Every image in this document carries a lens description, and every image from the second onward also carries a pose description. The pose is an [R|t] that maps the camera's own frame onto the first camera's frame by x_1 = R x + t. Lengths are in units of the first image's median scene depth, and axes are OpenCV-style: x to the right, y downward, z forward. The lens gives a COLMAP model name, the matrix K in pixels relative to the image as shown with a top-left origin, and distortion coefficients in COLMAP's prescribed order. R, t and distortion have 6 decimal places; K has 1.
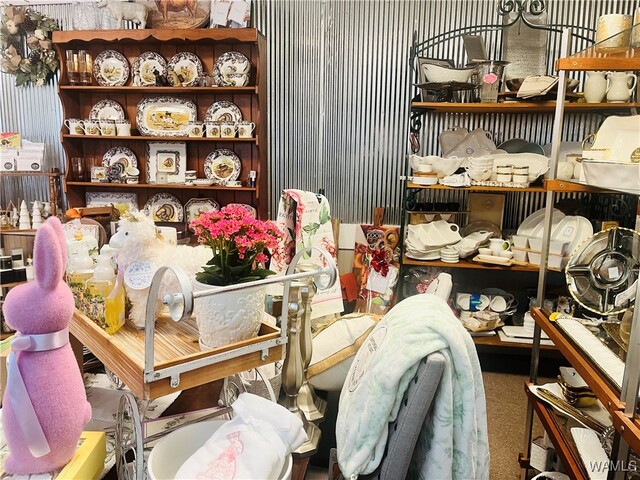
lens RADIAL K [[484.8, 0, 323.1], [0, 484.8, 241.2], [0, 0, 1]] dist [0.085428, -0.107471]
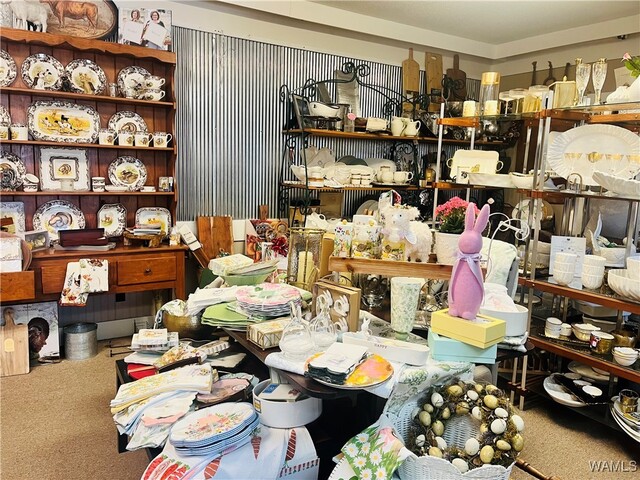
lens RADIAL K [[484.8, 0, 323.1], [0, 484.8, 241.2], [0, 0, 1]] dist [0.085428, -0.107471]
pose [[0.762583, -0.090740, 0.640494, -0.584026], [0.093236, 0.995193, 0.029982, 0.000373], [-0.640136, 0.036853, 0.767378, -0.072955]]
